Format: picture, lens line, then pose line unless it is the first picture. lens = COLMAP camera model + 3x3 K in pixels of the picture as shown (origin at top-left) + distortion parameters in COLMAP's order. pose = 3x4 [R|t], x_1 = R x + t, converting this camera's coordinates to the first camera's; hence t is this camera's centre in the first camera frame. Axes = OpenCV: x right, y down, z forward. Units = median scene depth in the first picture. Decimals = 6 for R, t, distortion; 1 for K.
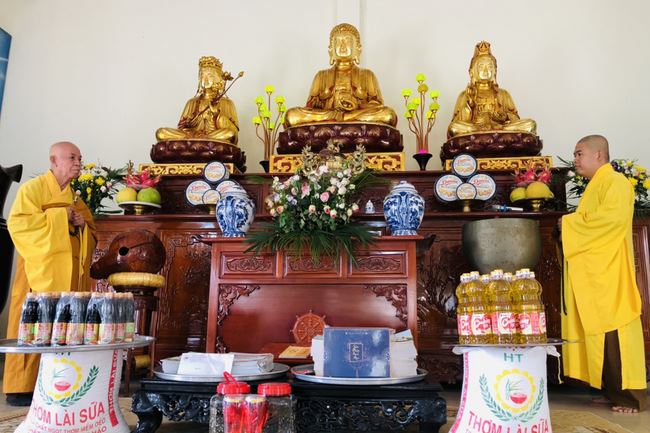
lens RADIAL K [[542.0, 0, 327.5], [0, 542.0, 218.6], [0, 0, 1]] dist [0.026078, -0.033144]
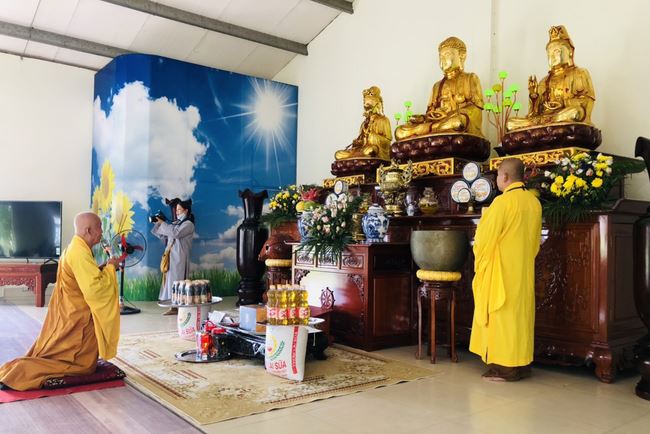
lens RADIAL K [[542.0, 0, 327.4], [0, 542.0, 219.5], [0, 0, 1]] dist [0.026078, -0.033144]
pose [[0.690970, -0.026689, -0.722390, 0.723789], [0.129235, 0.987780, 0.087120, -0.111913], [0.711237, -0.153555, 0.685976, -0.059577]]
